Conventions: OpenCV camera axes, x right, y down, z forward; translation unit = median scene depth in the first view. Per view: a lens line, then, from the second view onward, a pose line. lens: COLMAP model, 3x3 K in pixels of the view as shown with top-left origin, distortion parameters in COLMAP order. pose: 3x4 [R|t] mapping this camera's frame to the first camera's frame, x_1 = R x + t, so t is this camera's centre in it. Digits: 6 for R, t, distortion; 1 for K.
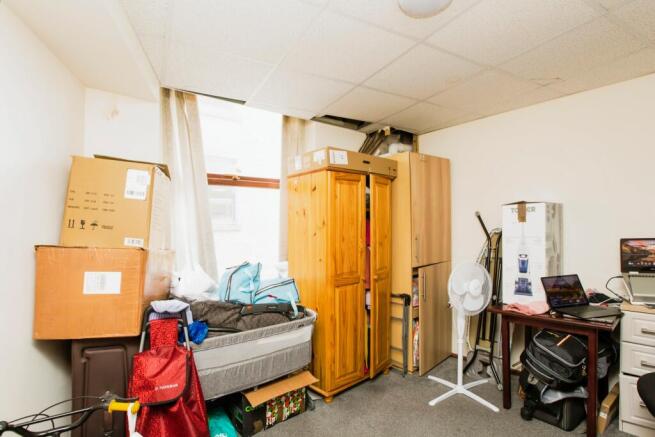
lens RADIAL K [[314.6, 0, 327.5], [0, 314.6, 218.5], [0, 0, 1]] dist [-0.066043, 0.020113]
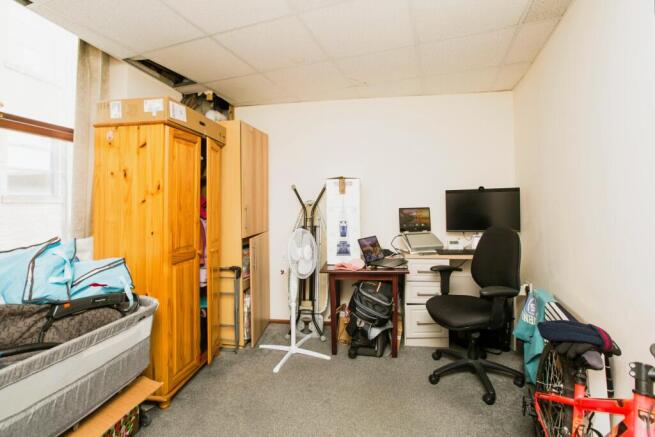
lens RADIAL K [[308.7, 0, 326.8], [0, 308.7, 189.7], [0, 0, 1]] dist [-0.057688, 0.018693]
pose [[0.769946, 0.039329, 0.636896, -0.181715], [-0.028940, 0.999224, -0.026718, 0.028338], [-0.637453, 0.002140, 0.770487, 0.115281]]
